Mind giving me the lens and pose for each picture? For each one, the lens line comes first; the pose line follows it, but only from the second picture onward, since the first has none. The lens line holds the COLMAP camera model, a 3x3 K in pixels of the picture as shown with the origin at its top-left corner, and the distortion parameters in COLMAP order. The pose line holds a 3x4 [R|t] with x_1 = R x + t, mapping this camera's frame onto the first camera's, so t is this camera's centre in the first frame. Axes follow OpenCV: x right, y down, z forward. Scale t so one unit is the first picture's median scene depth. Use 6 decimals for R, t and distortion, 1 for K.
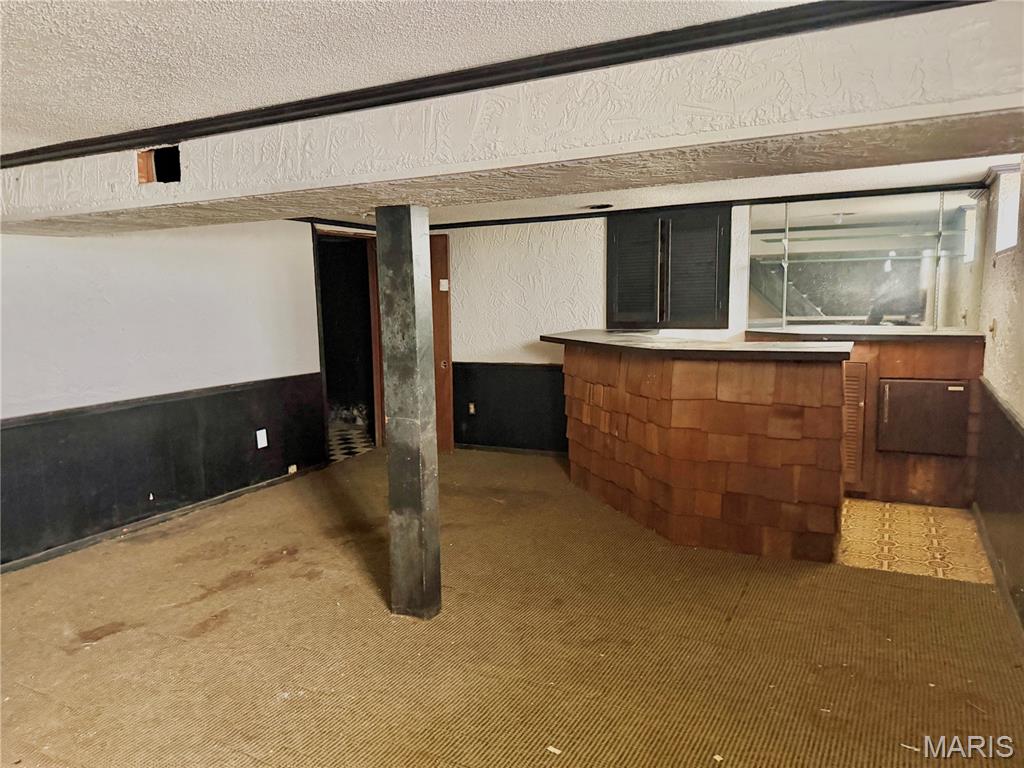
lens RADIAL K [[717.1, 0, 513.5], [0, 717.1, 379.3], [0, 0, 1]] dist [0.141582, -0.205258]
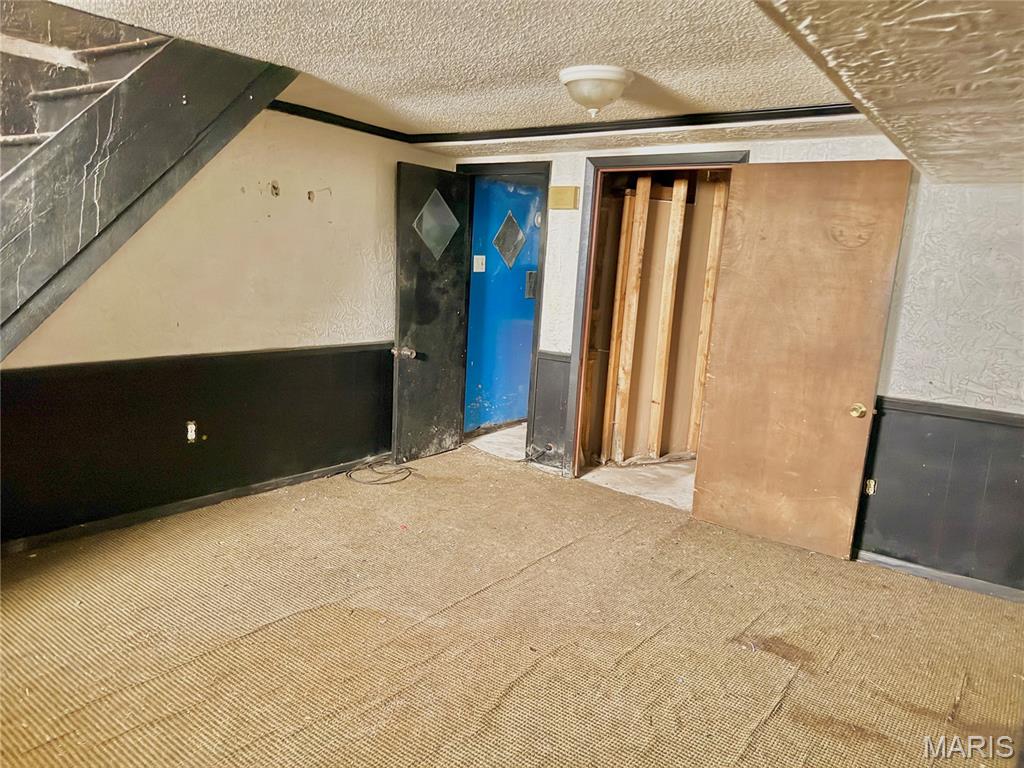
lens RADIAL K [[717.1, 0, 513.5], [0, 717.1, 379.3], [0, 0, 1]] dist [0.141582, -0.205258]
pose [[-0.128972, 0.187242, -0.973810, 0.246997], [-0.185098, 0.960208, 0.209141, -0.075902], [0.974220, 0.207224, -0.089182, 0.697968]]
